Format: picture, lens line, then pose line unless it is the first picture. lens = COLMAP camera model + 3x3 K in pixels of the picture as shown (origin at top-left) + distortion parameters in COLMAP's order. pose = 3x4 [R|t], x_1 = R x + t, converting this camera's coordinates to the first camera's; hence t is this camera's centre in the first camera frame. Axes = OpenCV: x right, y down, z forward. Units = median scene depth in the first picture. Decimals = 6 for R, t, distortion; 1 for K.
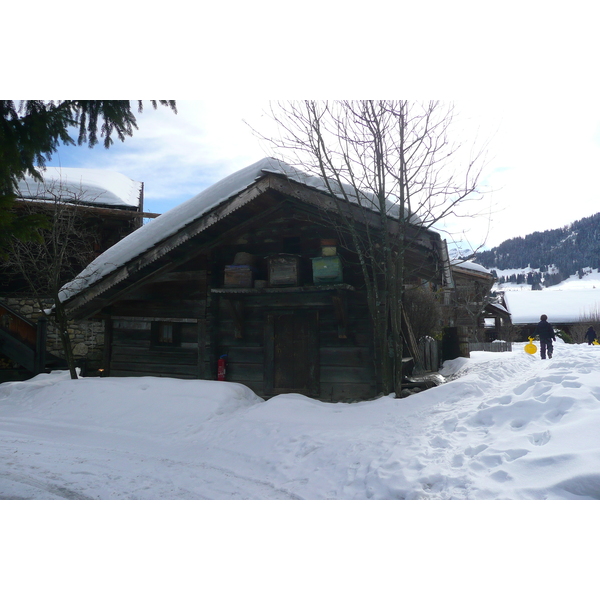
lens RADIAL K [[485.5, 0, 298.1], [0, 485.5, 300.4], [0, 0, 1]] dist [0.000006, -0.008960]
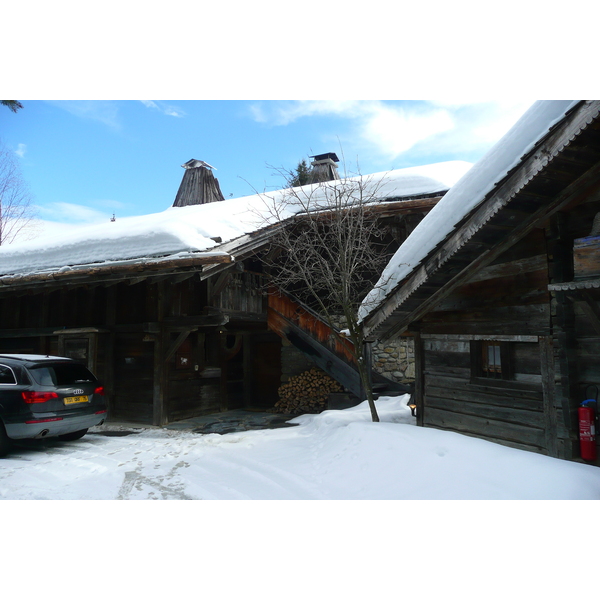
lens RADIAL K [[485.5, 0, 301.2], [0, 485.5, 304.2], [0, 0, 1]] dist [0.000006, -0.008960]
pose [[0.724824, -0.075994, -0.684730, -0.002594], [0.075188, 0.996687, -0.031026, -0.004504], [0.684819, -0.028995, 0.728136, 0.342113]]
